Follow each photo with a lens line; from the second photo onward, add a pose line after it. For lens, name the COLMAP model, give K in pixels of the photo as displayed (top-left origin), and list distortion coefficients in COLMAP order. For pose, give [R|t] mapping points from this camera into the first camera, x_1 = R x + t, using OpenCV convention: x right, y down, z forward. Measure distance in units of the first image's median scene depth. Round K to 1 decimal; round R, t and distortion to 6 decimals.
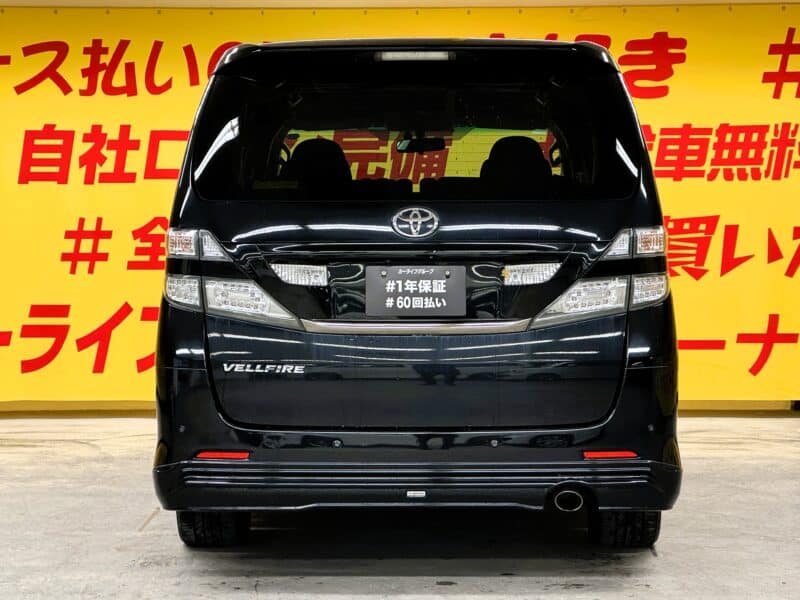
lens RADIAL K [[1939.6, 0, 400.0], [0, 1939.6, 300.0], [0, 0, 1]] dist [0.062079, 1.262614]
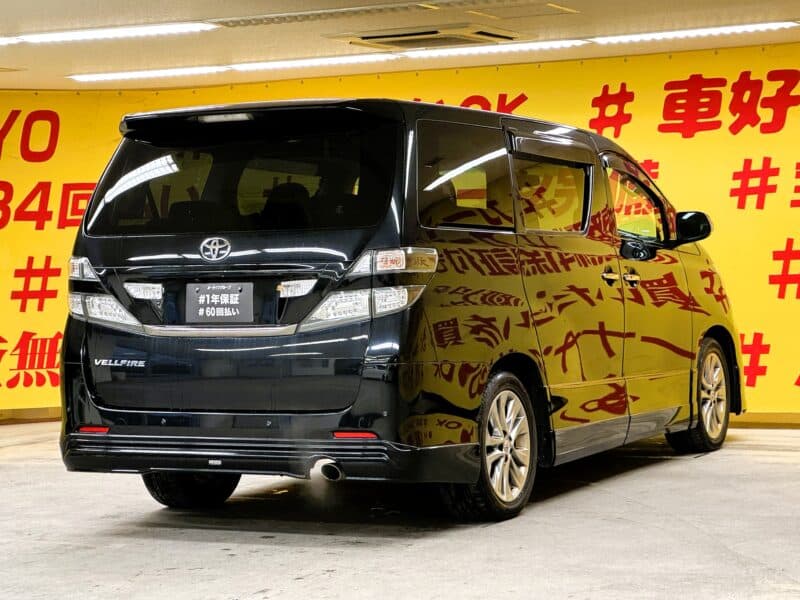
lens RADIAL K [[1939.6, 0, 400.0], [0, 1939.6, 300.0], [0, 0, 1]] dist [0.062079, 1.262614]
pose [[0.897968, -0.007217, -0.440001, 0.674492], [-0.000816, 0.999837, -0.018064, 0.016416], [0.440059, 0.016579, 0.897816, -0.090849]]
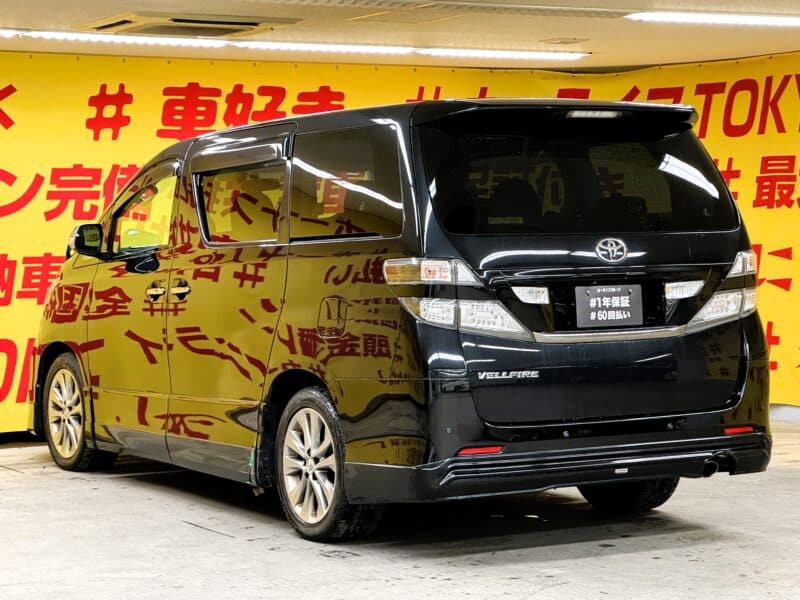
lens RADIAL K [[1939.6, 0, 400.0], [0, 1939.6, 300.0], [0, 0, 1]] dist [0.062079, 1.262614]
pose [[0.857185, -0.027563, 0.514270, -0.736678], [0.036945, 0.999285, -0.008021, -0.003434], [-0.513681, 0.025876, 0.857591, 0.014396]]
